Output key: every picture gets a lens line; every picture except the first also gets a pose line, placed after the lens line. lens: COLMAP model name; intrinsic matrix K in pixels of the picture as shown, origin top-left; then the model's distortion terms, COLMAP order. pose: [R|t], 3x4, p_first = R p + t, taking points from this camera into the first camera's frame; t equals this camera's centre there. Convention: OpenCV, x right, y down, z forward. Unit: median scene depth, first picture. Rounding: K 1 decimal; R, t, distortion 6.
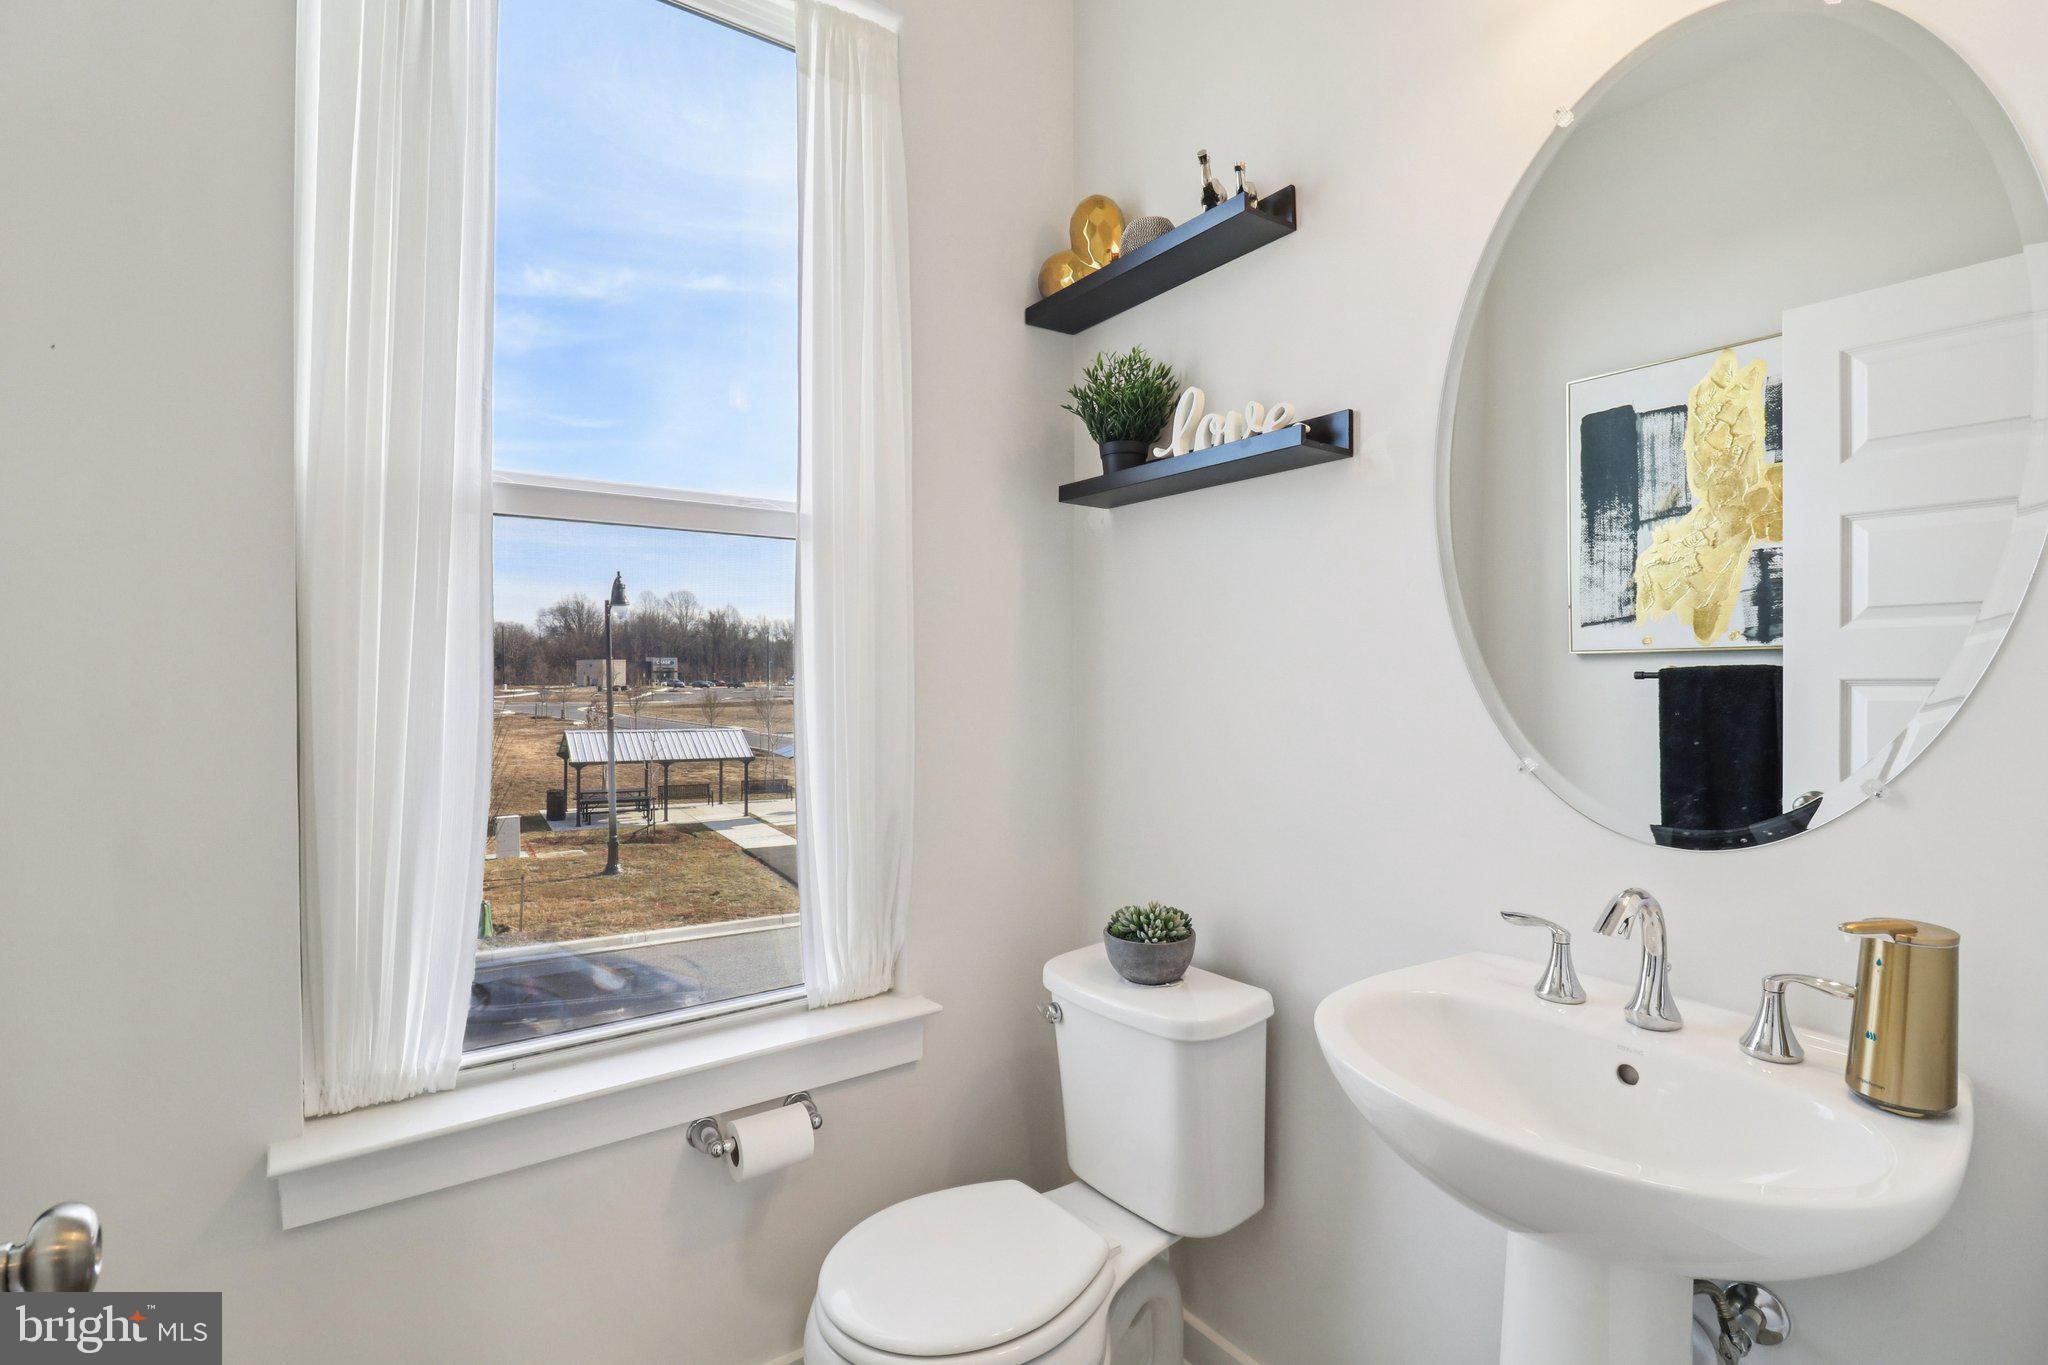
lens RADIAL K [[965.7, 0, 1024.0], [0, 965.7, 682.5], [0, 0, 1]] dist [0.000086, 0.000006]
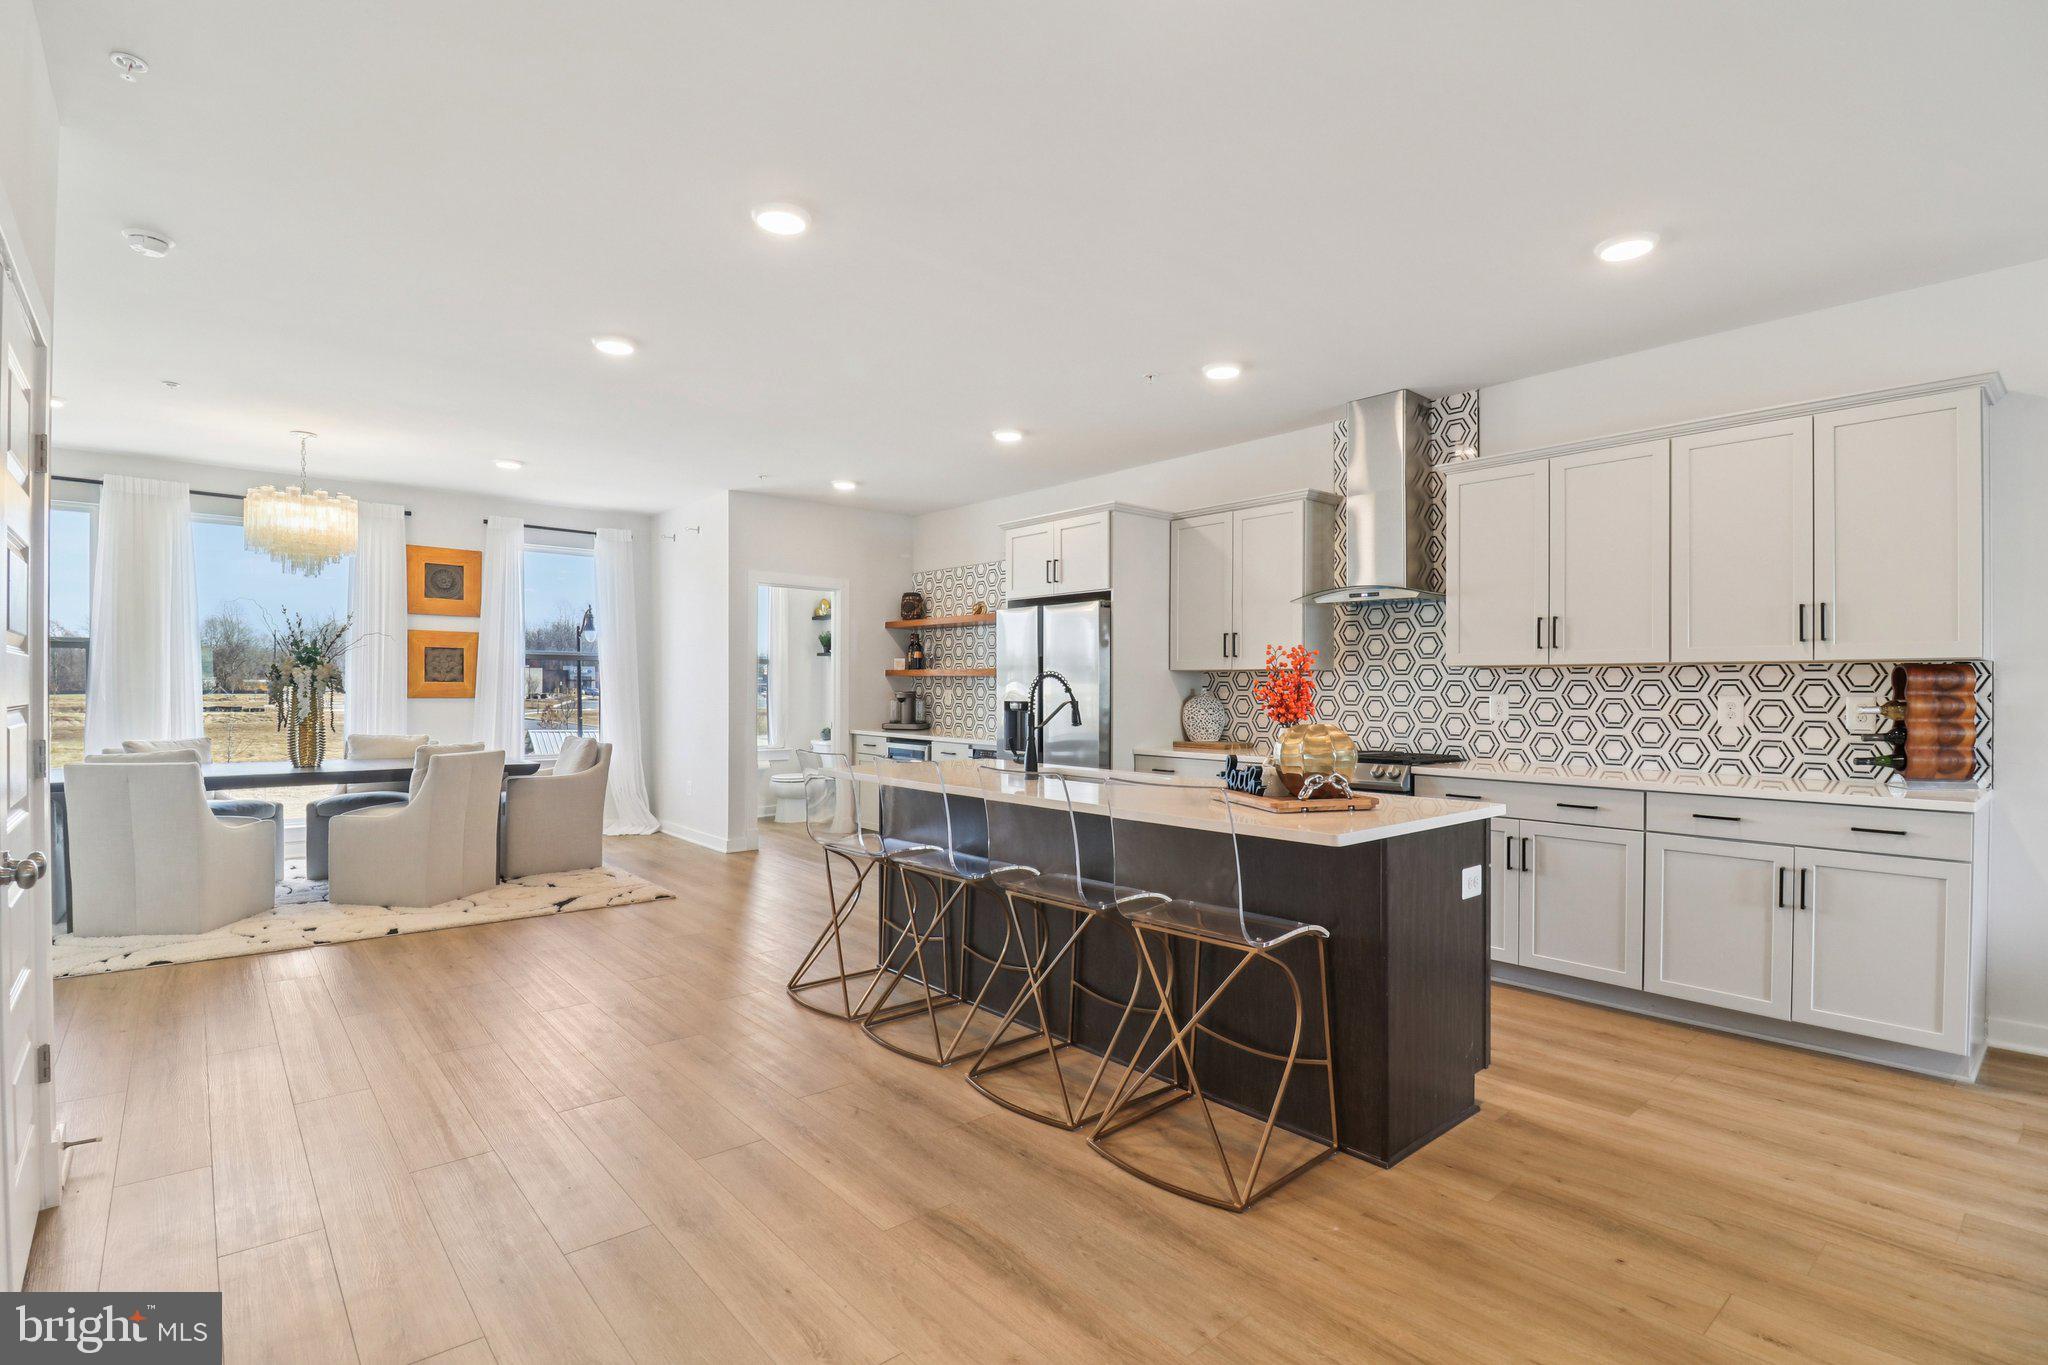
lens RADIAL K [[965.7, 0, 1024.0], [0, 965.7, 682.5], [0, 0, 1]] dist [0.000086, 0.000006]
pose [[0.996714, 0.012279, 0.080061, 0.560564], [-0.011184, 0.999838, -0.014110, 0.012497], [-0.080221, 0.013168, 0.996690, -3.279591]]
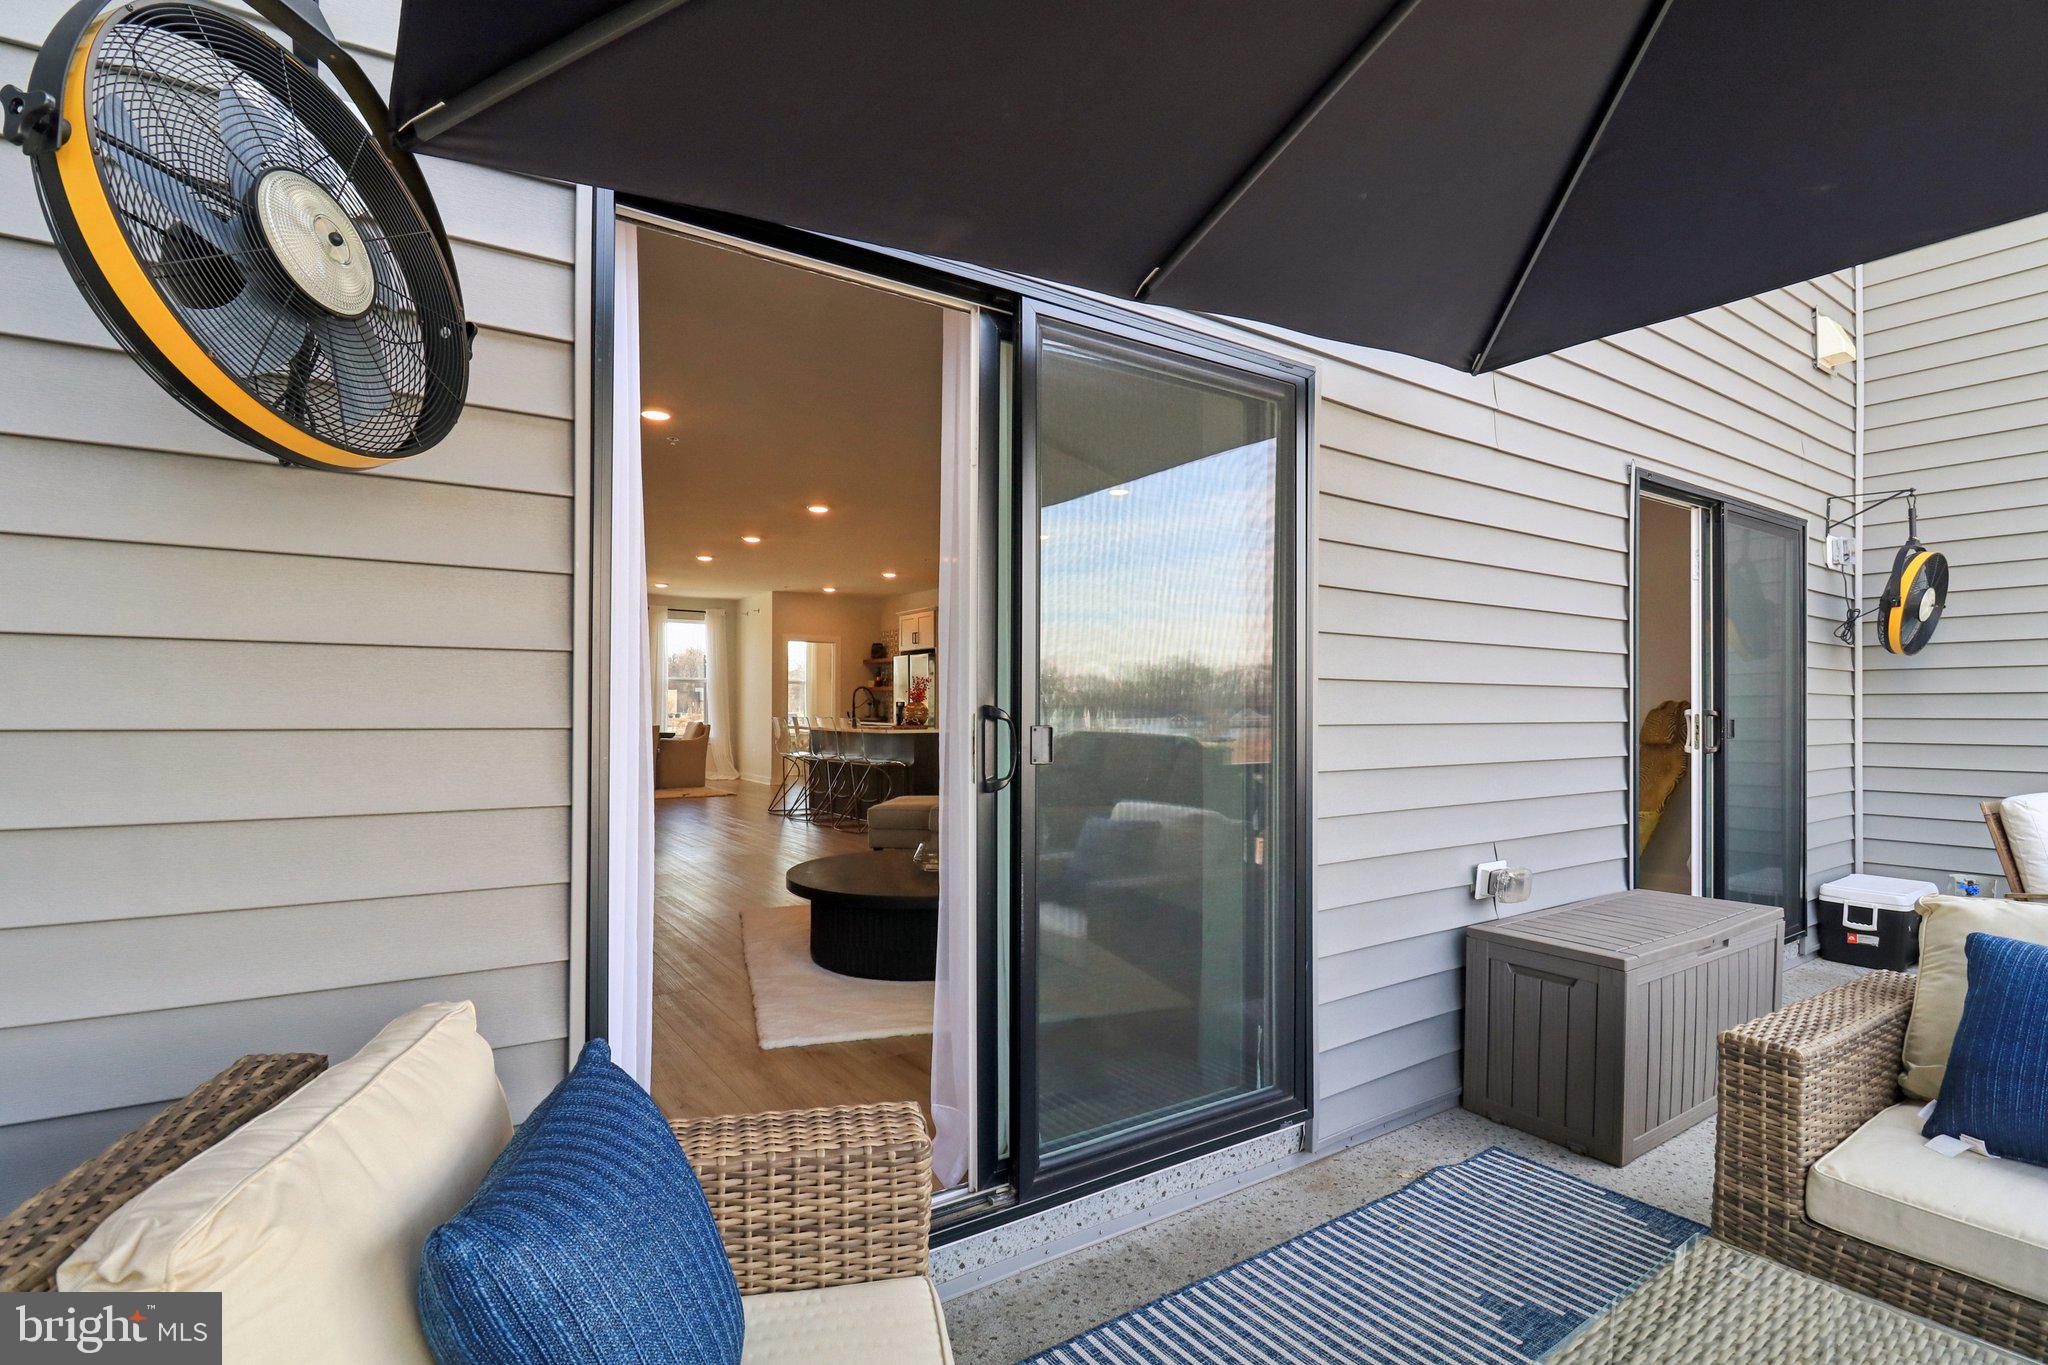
lens RADIAL K [[968.9, 0, 1024.0], [0, 968.9, 682.5], [0, 0, 1]] dist [-0.000016, -0.000074]
pose [[0.999191, 0.011319, -0.038603, 1.594220], [-0.012659, 0.999319, -0.034655, 0.093647], [0.038185, 0.035116, 0.998654, -5.844707]]
